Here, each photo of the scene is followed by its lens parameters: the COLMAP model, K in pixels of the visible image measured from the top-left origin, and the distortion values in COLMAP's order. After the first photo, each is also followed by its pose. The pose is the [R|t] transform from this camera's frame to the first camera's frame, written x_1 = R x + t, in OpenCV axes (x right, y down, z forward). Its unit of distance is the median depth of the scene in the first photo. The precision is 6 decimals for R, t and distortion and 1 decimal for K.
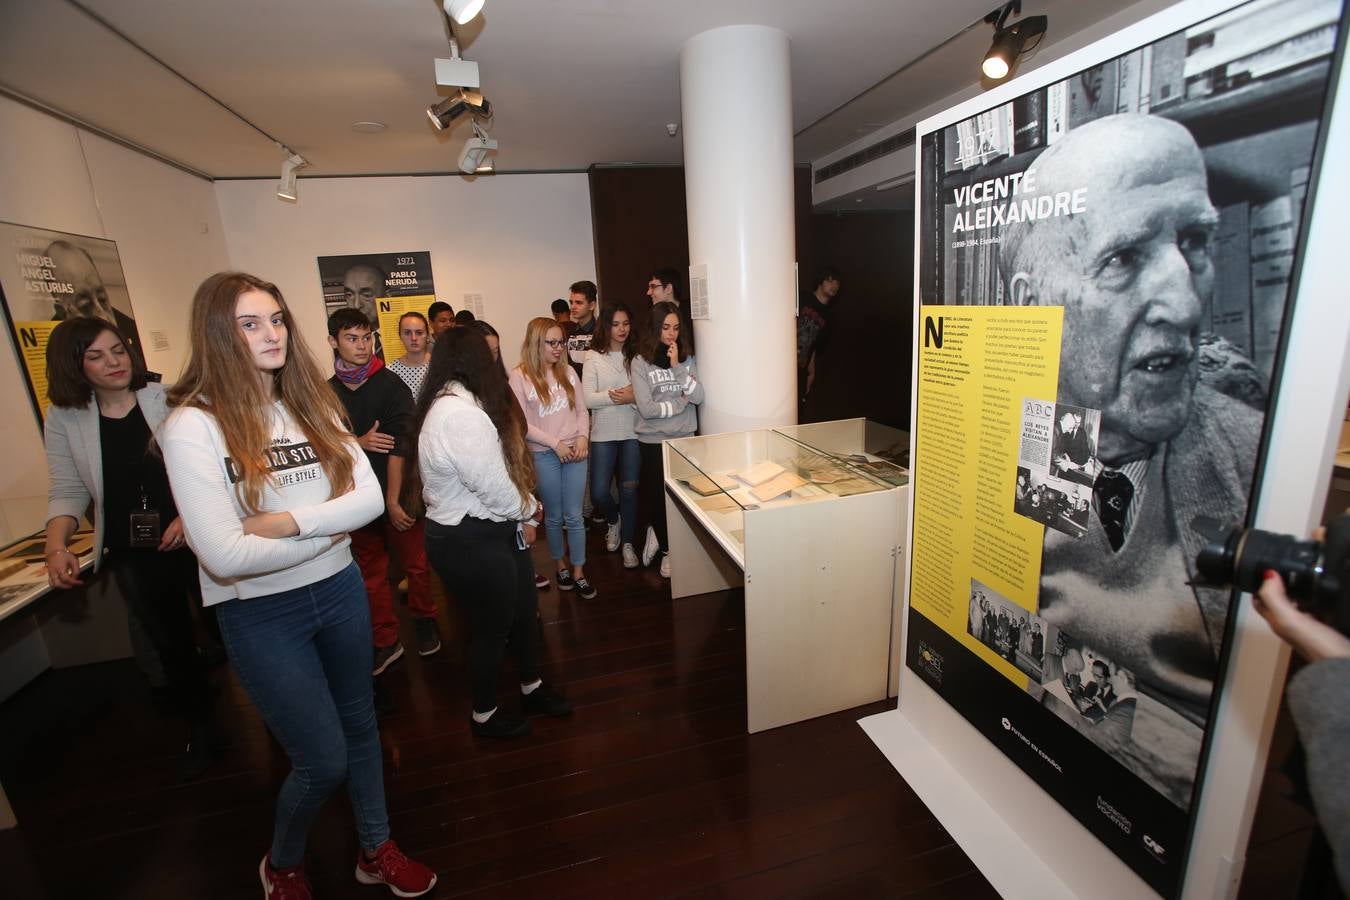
lens RADIAL K [[606.1, 0, 675.0], [0, 606.1, 450.0], [0, 0, 1]] dist [-0.050877, 0.014480]
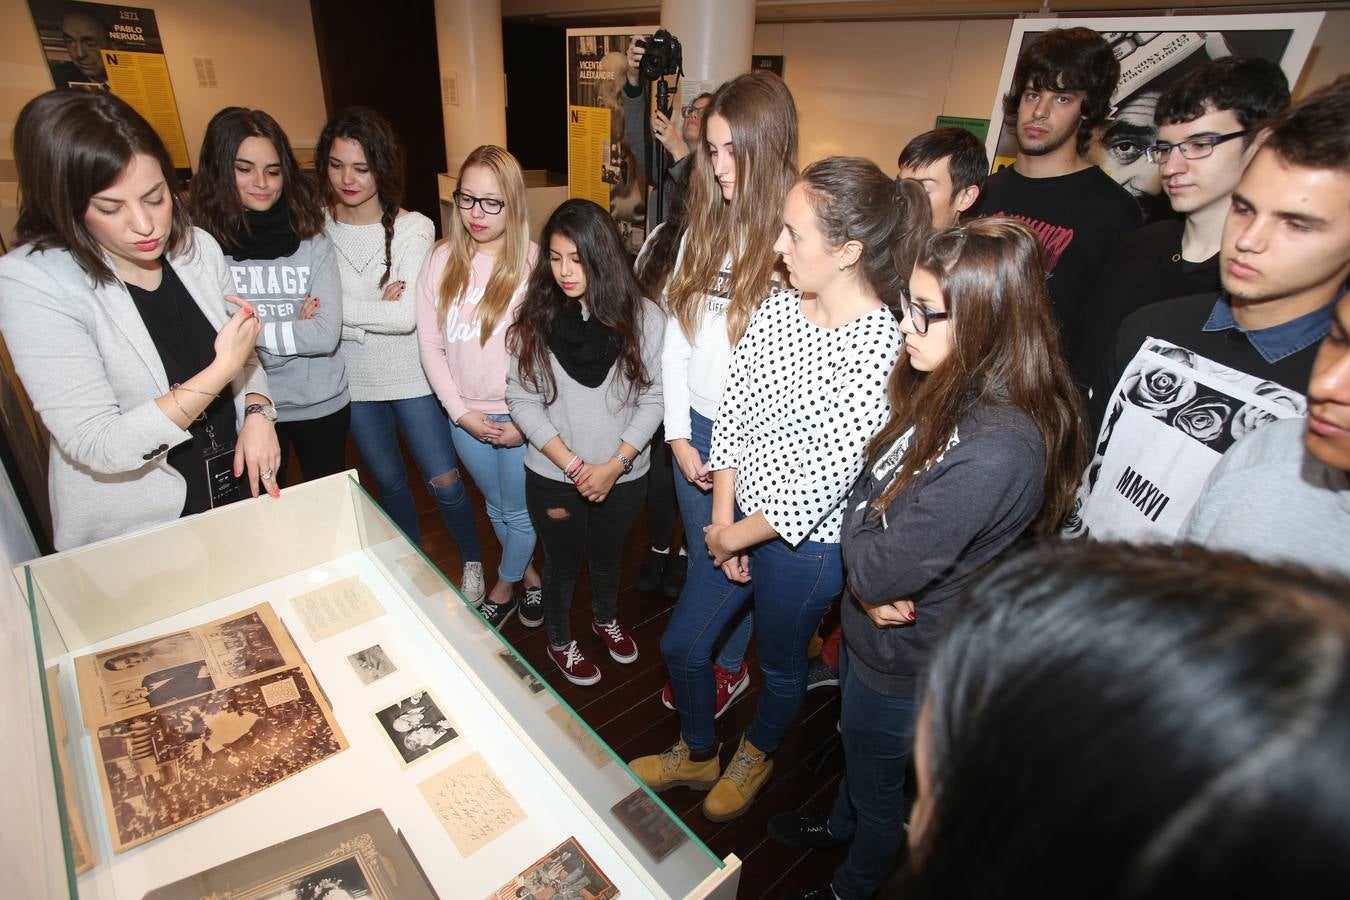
lens RADIAL K [[693.1, 0, 657.5], [0, 693.1, 451.7], [0, 0, 1]] dist [-0.031017, 0.024428]
pose [[0.882084, -0.125114, 0.454175, -0.952751], [0.016022, 0.971498, 0.236505, 0.616789], [-0.470820, -0.201340, 0.858947, -2.437216]]
